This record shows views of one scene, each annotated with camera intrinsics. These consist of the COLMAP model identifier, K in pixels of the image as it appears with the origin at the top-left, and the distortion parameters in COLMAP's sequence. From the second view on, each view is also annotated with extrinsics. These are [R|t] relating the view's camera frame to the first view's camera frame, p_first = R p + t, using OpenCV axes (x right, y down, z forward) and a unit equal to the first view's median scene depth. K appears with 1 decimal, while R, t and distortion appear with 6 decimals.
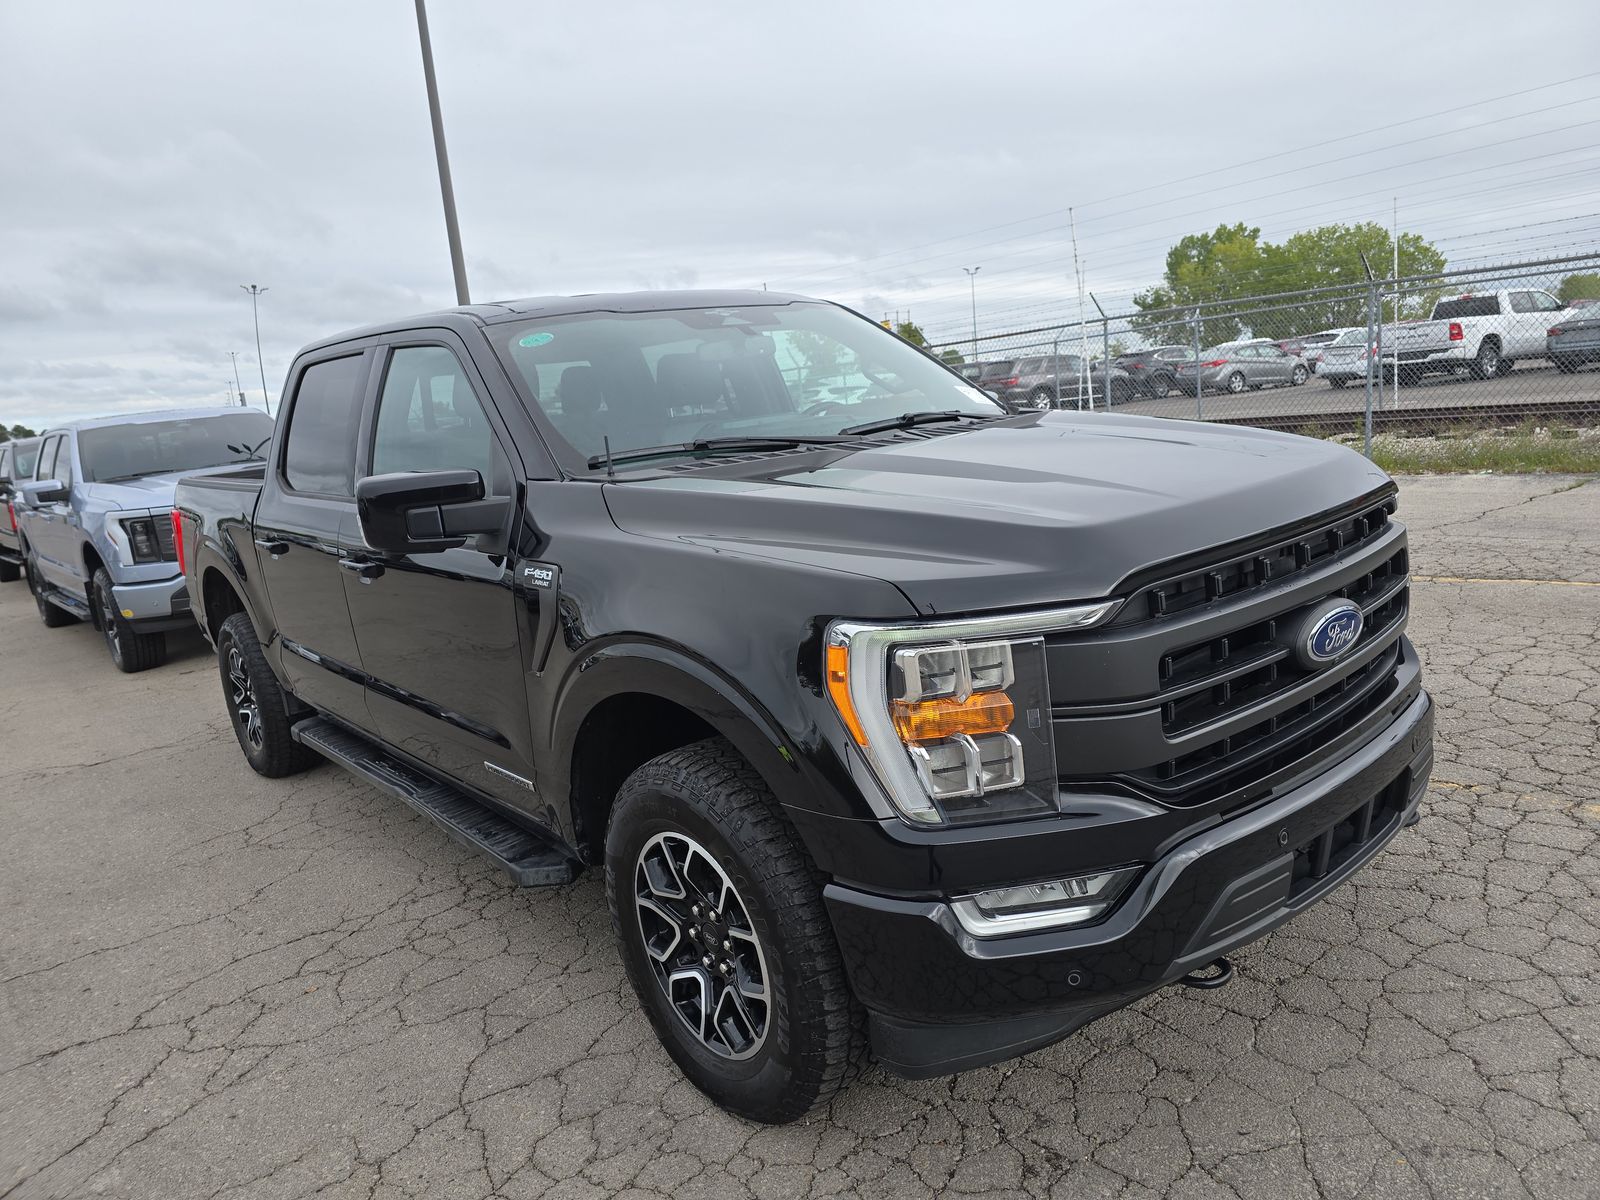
lens RADIAL K [[1058.4, 0, 805.0], [0, 1058.4, 603.0], [0, 0, 1]] dist [0.051959, -0.048236]
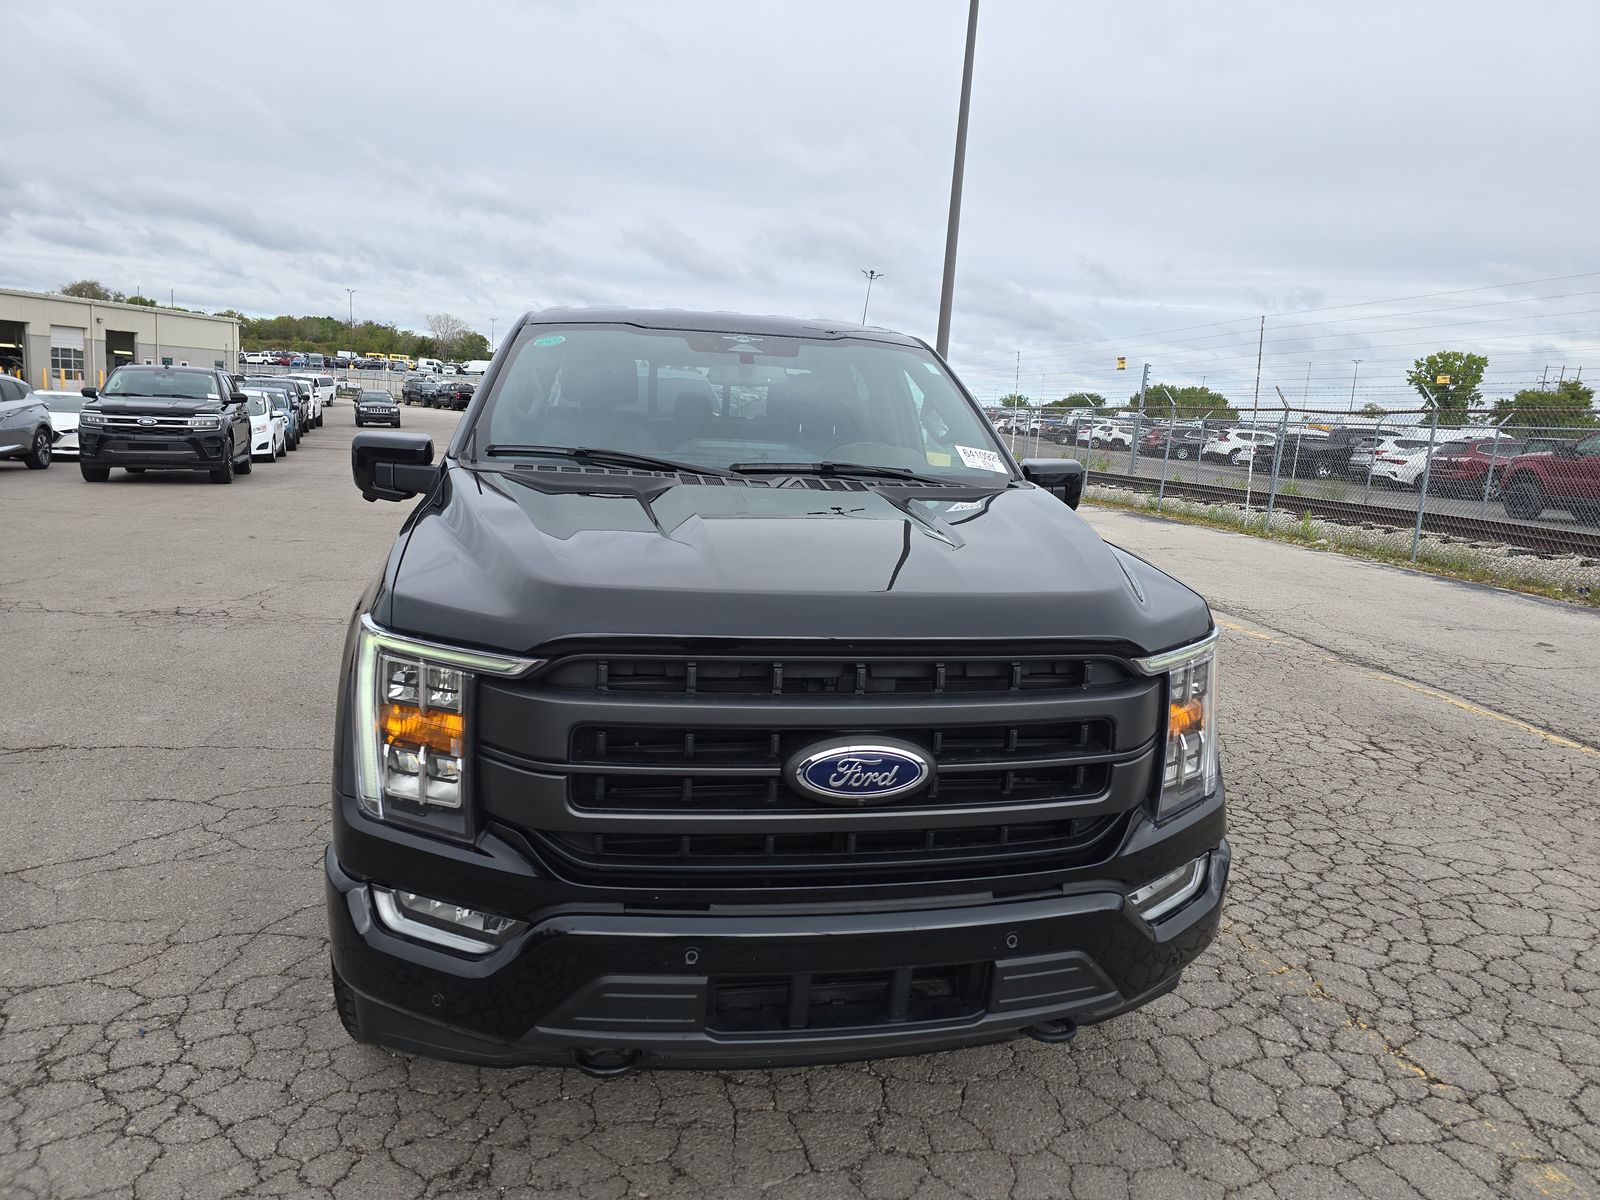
lens RADIAL K [[1058.4, 0, 808.5], [0, 1058.4, 598.6], [0, 0, 1]] dist [0.051959, -0.048236]
pose [[0.857912, 0.234801, -0.457007, 0.799780], [-0.238293, 0.969855, 0.050958, -0.142444], [0.455195, 0.065184, 0.888002, 0.174826]]
